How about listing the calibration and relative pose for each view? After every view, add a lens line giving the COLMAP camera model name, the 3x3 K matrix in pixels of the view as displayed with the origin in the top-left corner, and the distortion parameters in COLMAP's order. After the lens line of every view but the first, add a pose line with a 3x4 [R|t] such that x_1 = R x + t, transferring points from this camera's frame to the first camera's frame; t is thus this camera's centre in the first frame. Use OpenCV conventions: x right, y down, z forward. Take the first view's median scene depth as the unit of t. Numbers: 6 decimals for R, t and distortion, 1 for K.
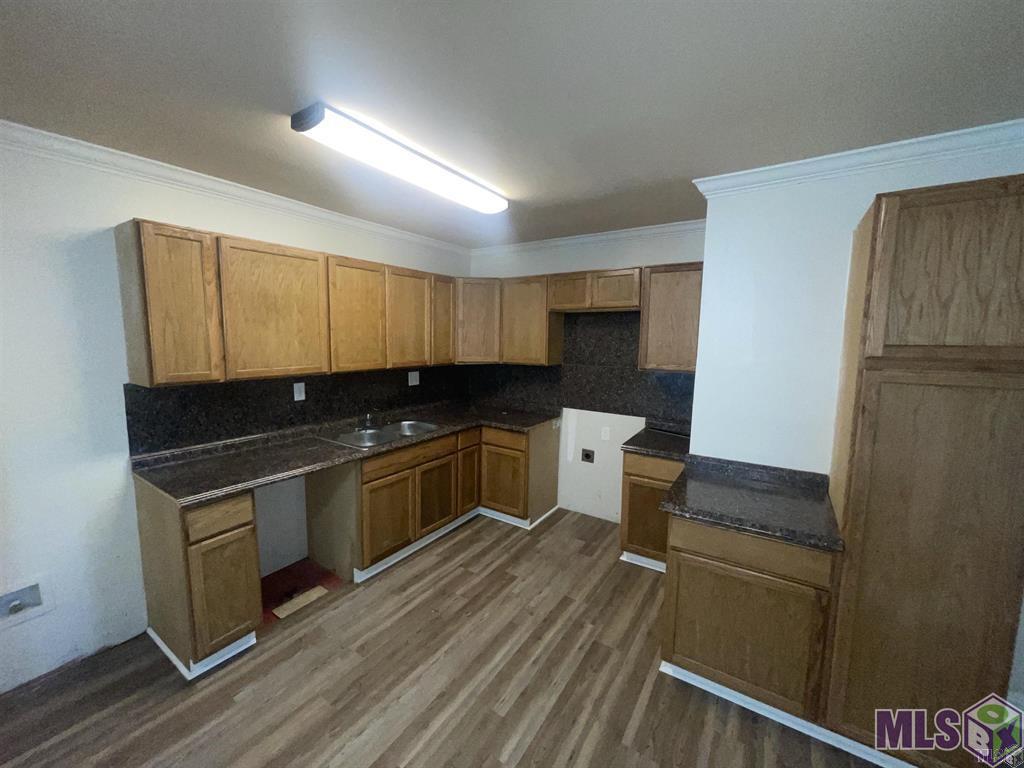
lens RADIAL K [[415.3, 0, 504.7], [0, 415.3, 382.3], [0, 0, 1]] dist [0.001076, -0.004766]
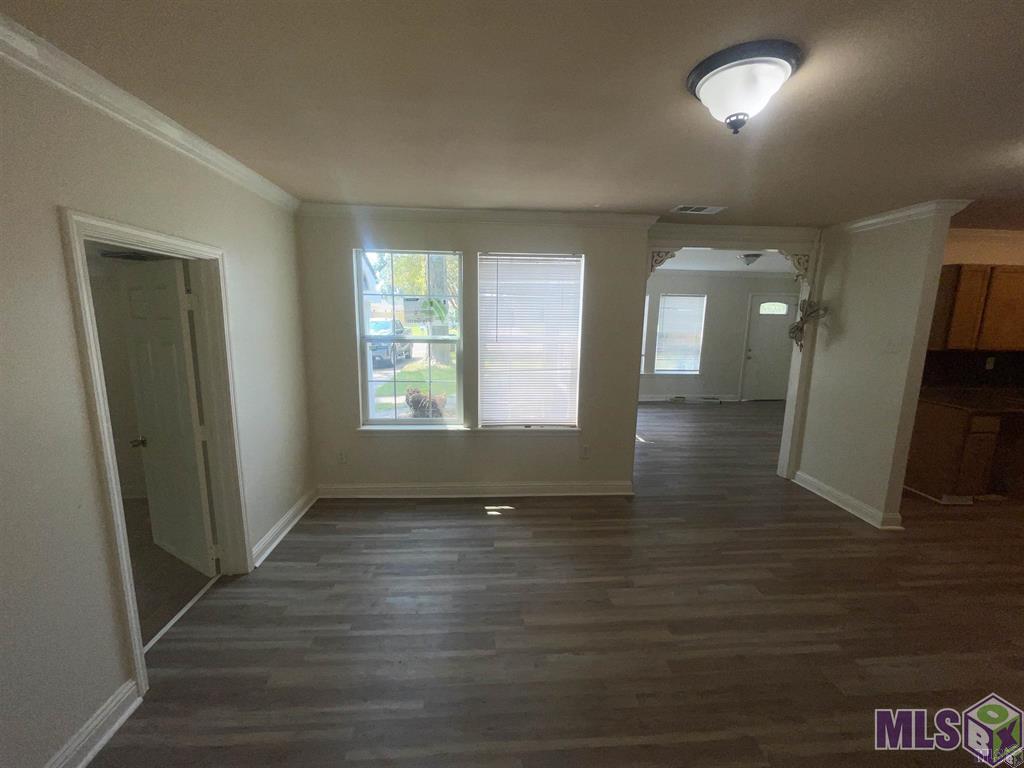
lens RADIAL K [[415.3, 0, 504.7], [0, 415.3, 382.3], [0, 0, 1]] dist [0.001076, -0.004766]
pose [[0.600280, 0.128382, -0.789419, -0.469717], [-0.105007, 0.991139, 0.081340, 0.189709], [0.792867, 0.034068, 0.608442, -1.541583]]
